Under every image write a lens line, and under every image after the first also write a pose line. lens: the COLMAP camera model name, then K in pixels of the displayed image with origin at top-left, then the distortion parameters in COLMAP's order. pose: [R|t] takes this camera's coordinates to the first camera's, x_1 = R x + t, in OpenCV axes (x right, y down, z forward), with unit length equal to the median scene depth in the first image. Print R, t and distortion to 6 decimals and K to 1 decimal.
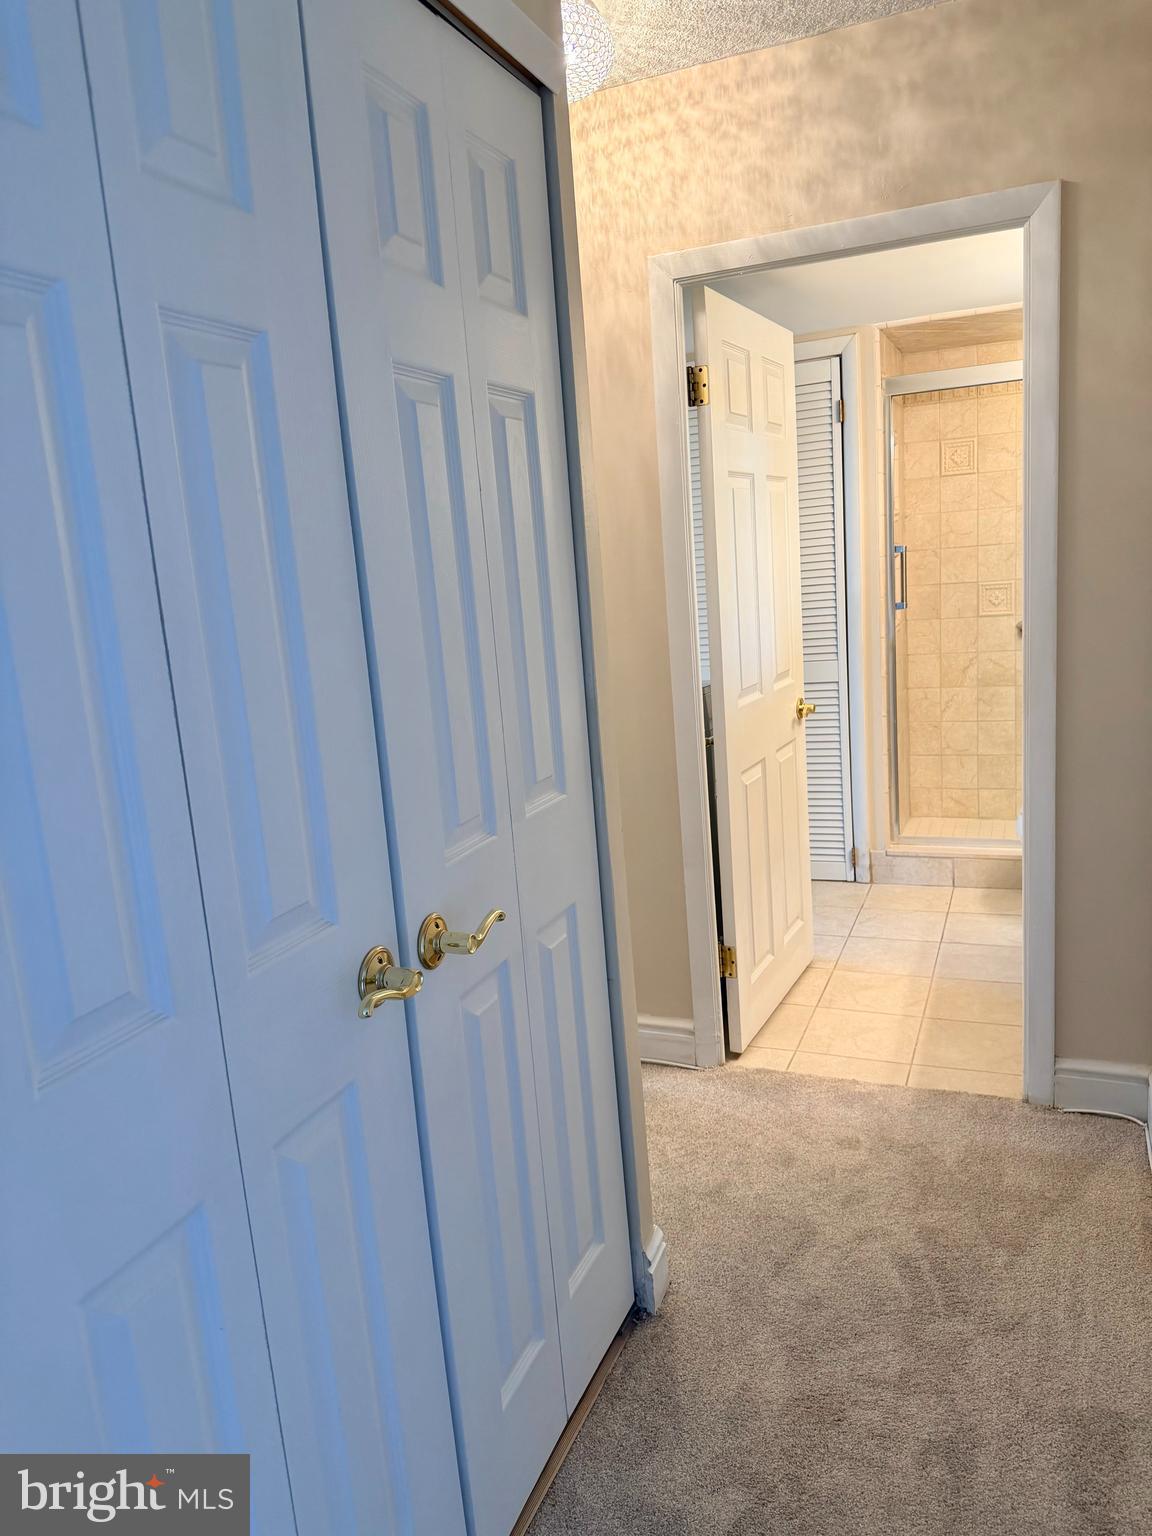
lens RADIAL K [[1091.7, 0, 610.4], [0, 1091.7, 765.8], [0, 0, 1]] dist [0.073386, -0.036536]
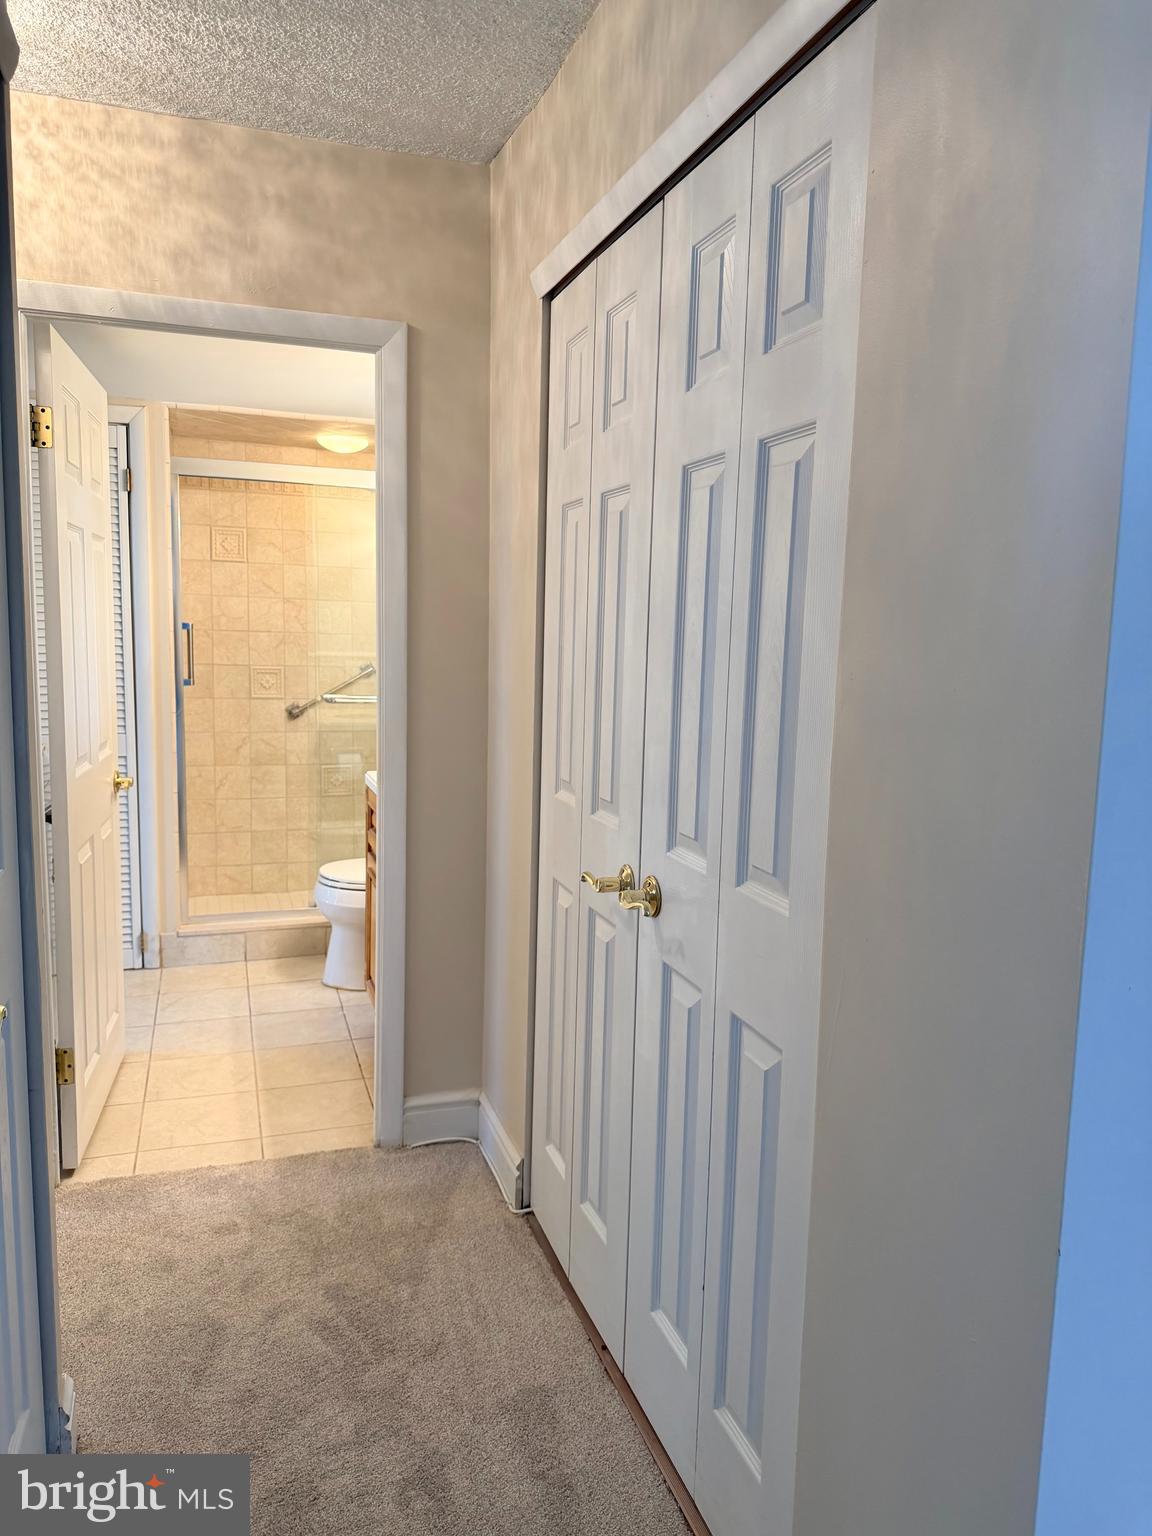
lens RADIAL K [[1089.6, 0, 553.7], [0, 1089.6, 761.6], [0, 0, 1]] dist [0.085735, -0.031561]
pose [[0.792361, 0.010535, 0.609962, -0.150918], [0.039380, 0.996882, -0.068374, 0.013349], [-0.608781, 0.078197, 0.789475, 0.031049]]
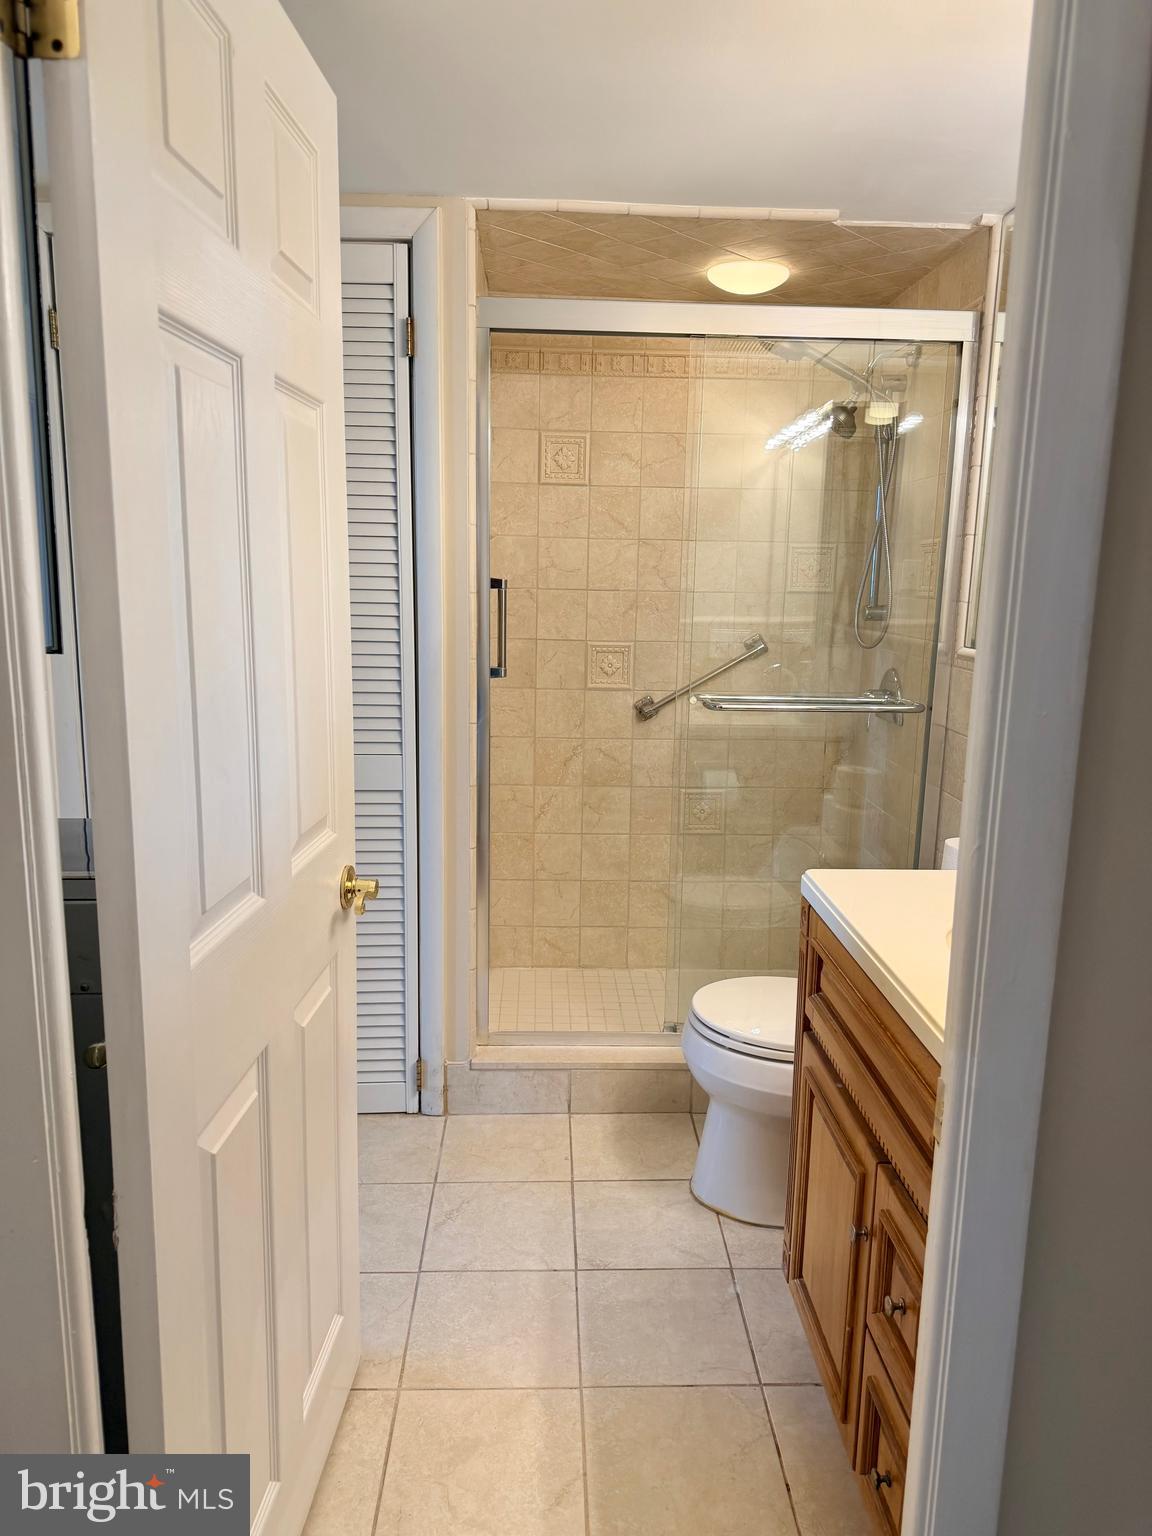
lens RADIAL K [[1140.3, 0, 573.3], [0, 1140.3, 804.5], [0, 0, 1]] dist [0.171893, -0.455441]
pose [[0.926445, 0.011471, 0.376256, 0.106630], [-0.011847, 0.999929, -0.001314, -0.129672], [-0.376245, -0.003240, 0.926515, 0.689837]]
